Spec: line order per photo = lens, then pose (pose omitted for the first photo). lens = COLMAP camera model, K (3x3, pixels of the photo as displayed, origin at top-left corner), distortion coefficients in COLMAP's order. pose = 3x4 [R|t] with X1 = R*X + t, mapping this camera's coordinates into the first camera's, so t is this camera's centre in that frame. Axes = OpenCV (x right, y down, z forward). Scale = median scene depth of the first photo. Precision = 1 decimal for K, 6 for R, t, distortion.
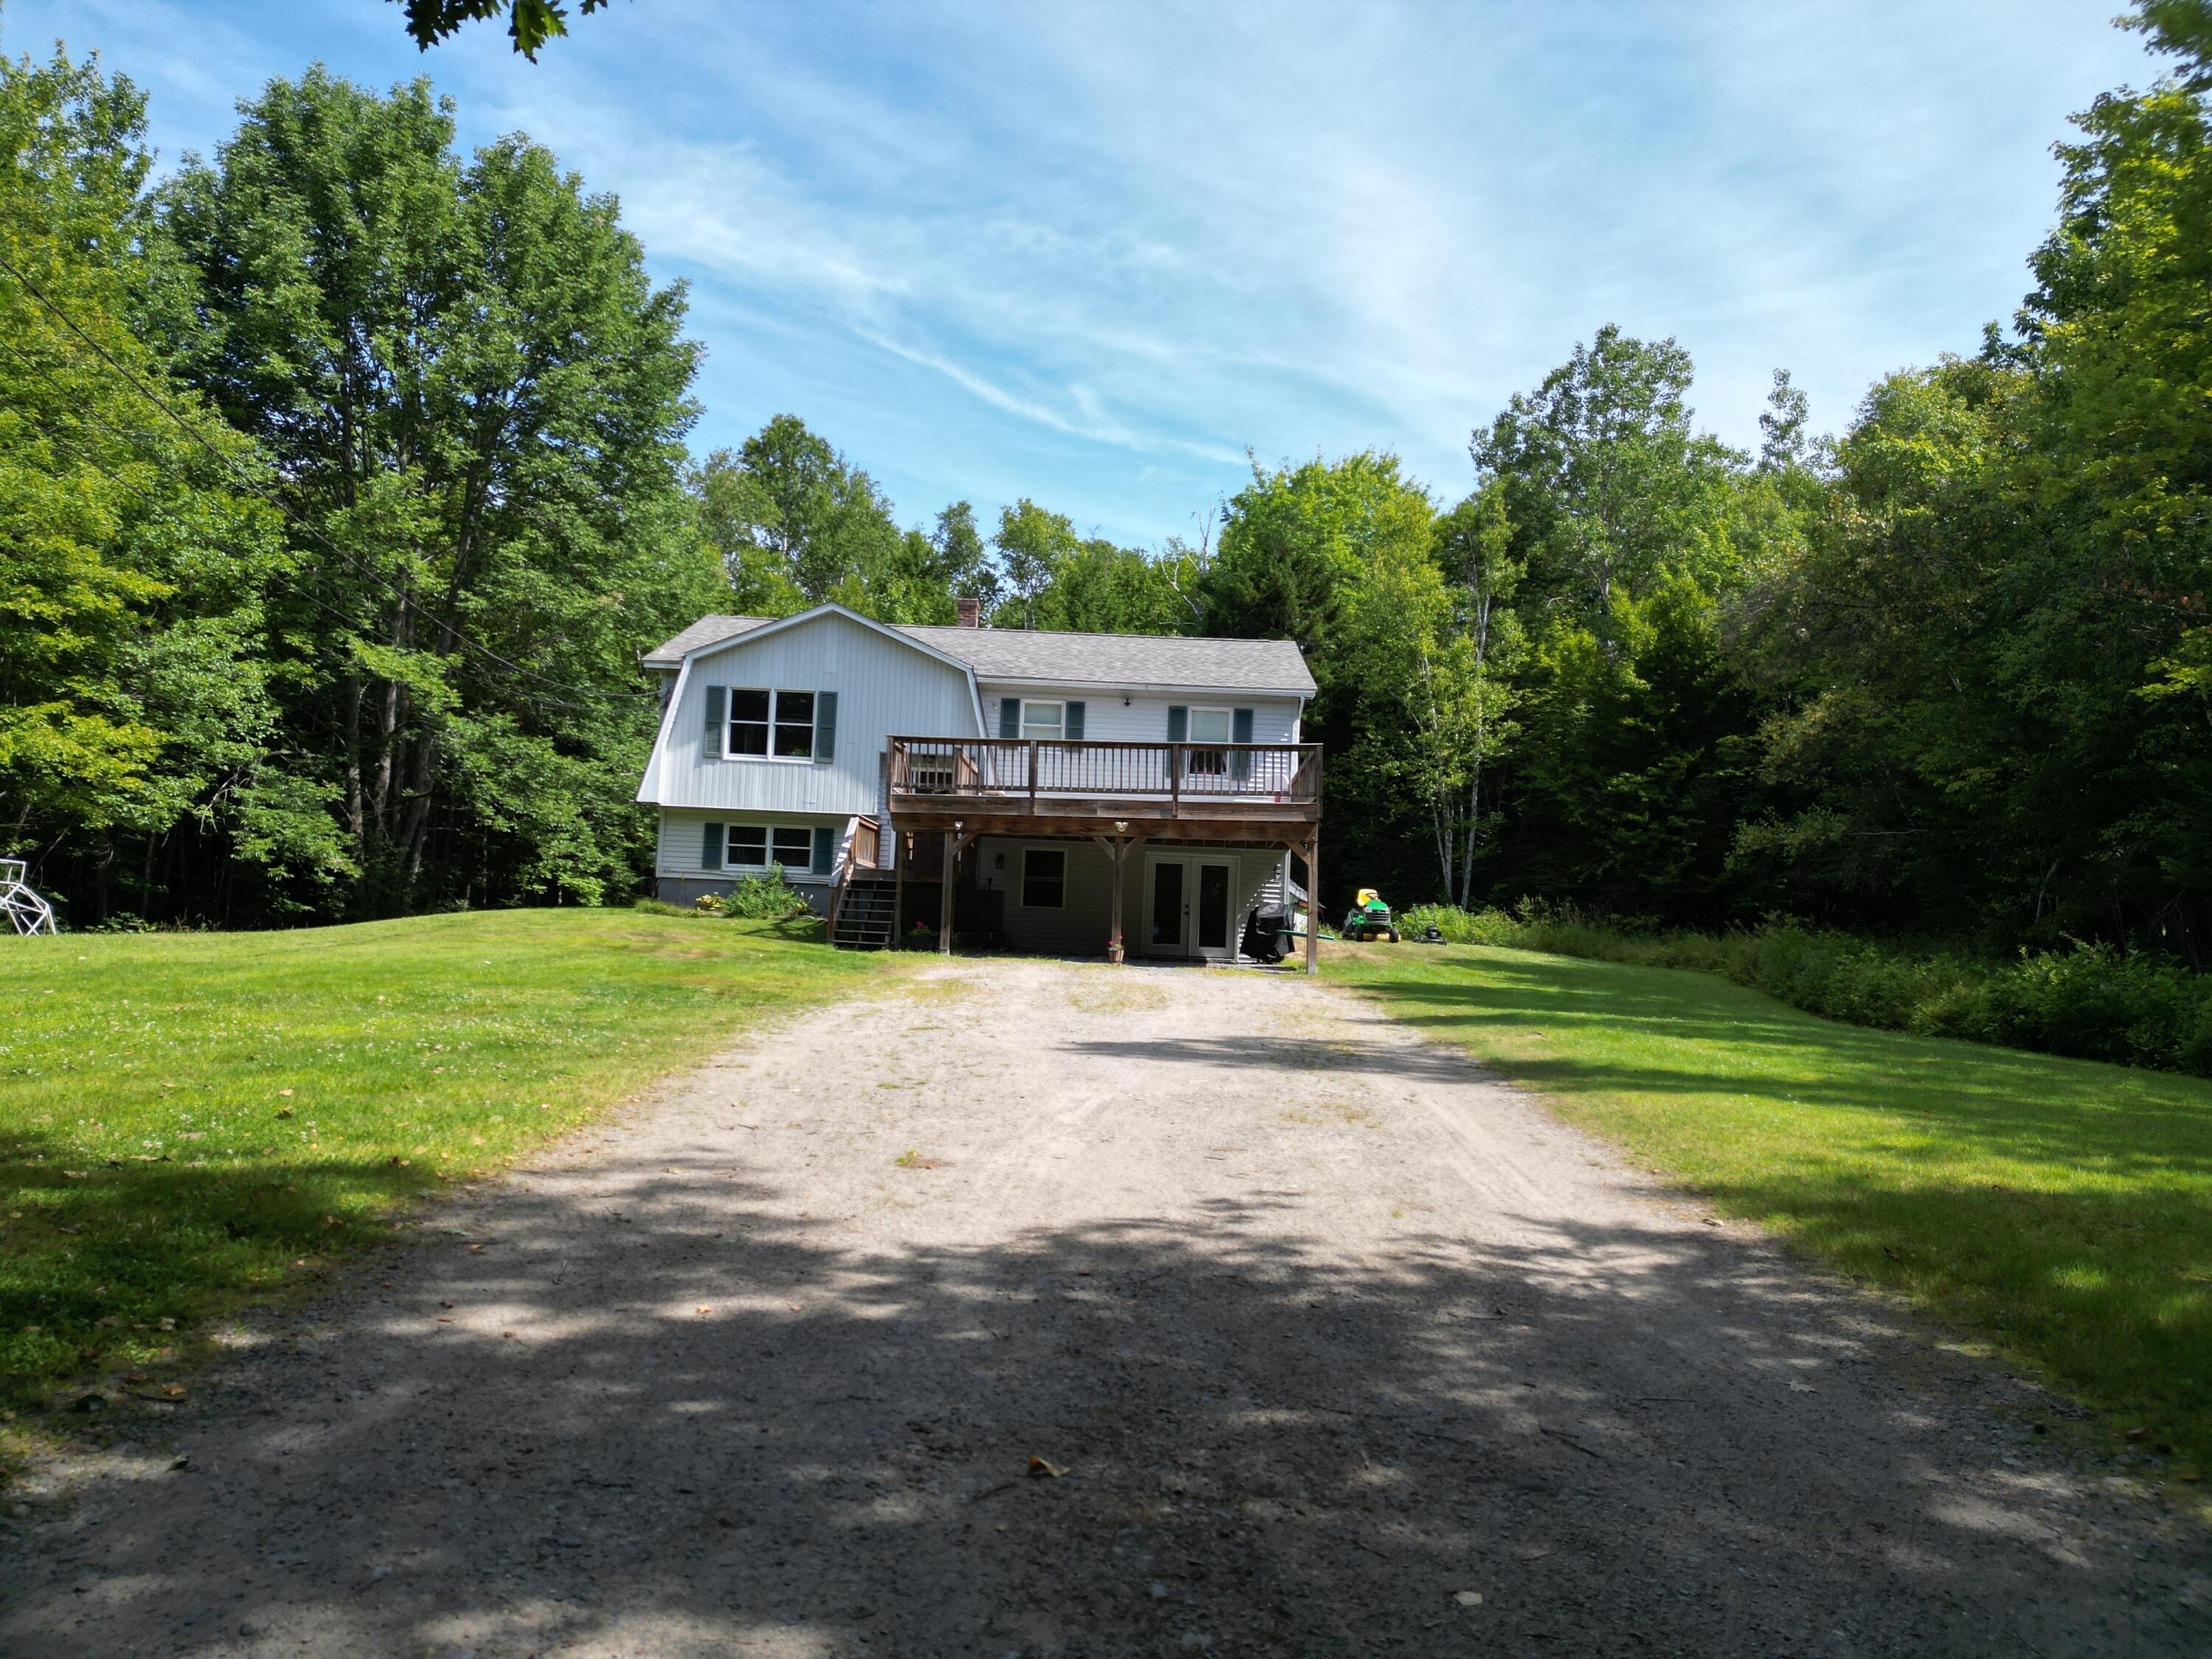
lens RADIAL K [[1529.0, 0, 1106.0], [0, 1529.0, 829.5], [0, 0, 1]] dist [0.124317, -0.237522]
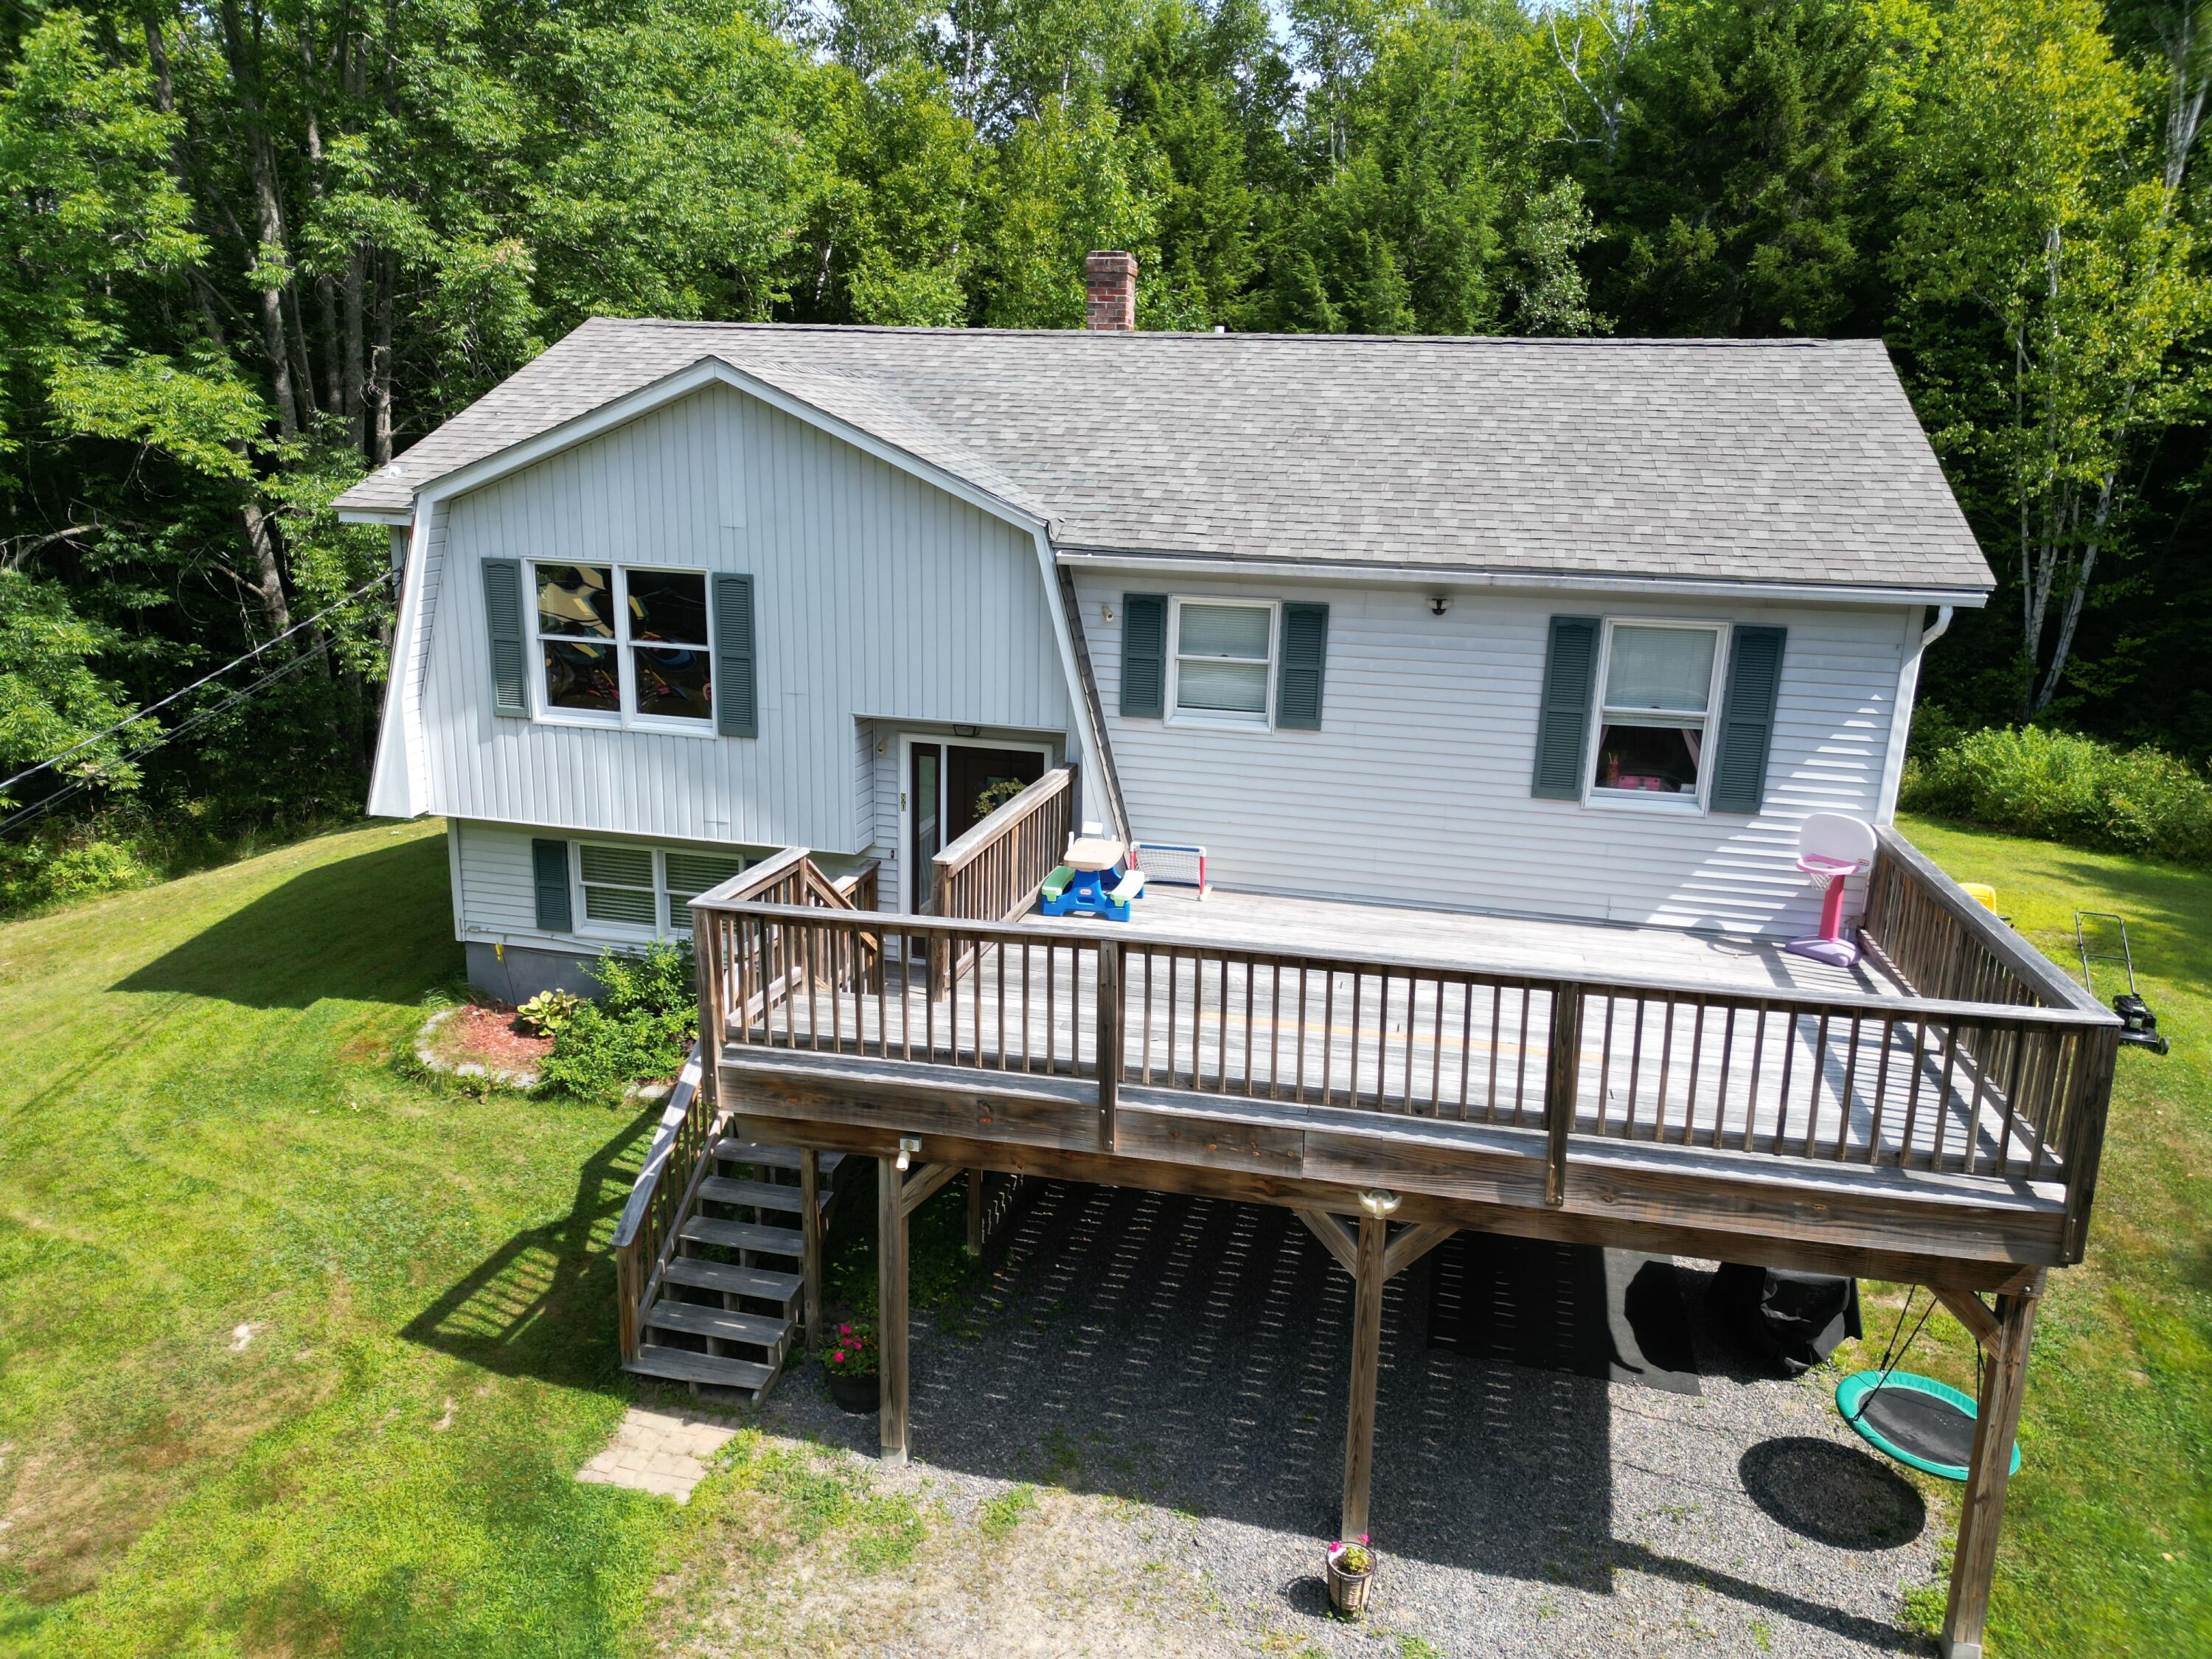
lens RADIAL K [[1544.9, 0, 1106.0], [0, 1544.9, 829.5], [0, 0, 1]] dist [0.065005, -0.059053]
pose [[0.976222, 0.040357, -0.212982, 0.012158], [0.029592, 0.948509, 0.315364, -0.110573], [0.214743, -0.314168, 0.924762, 0.423718]]
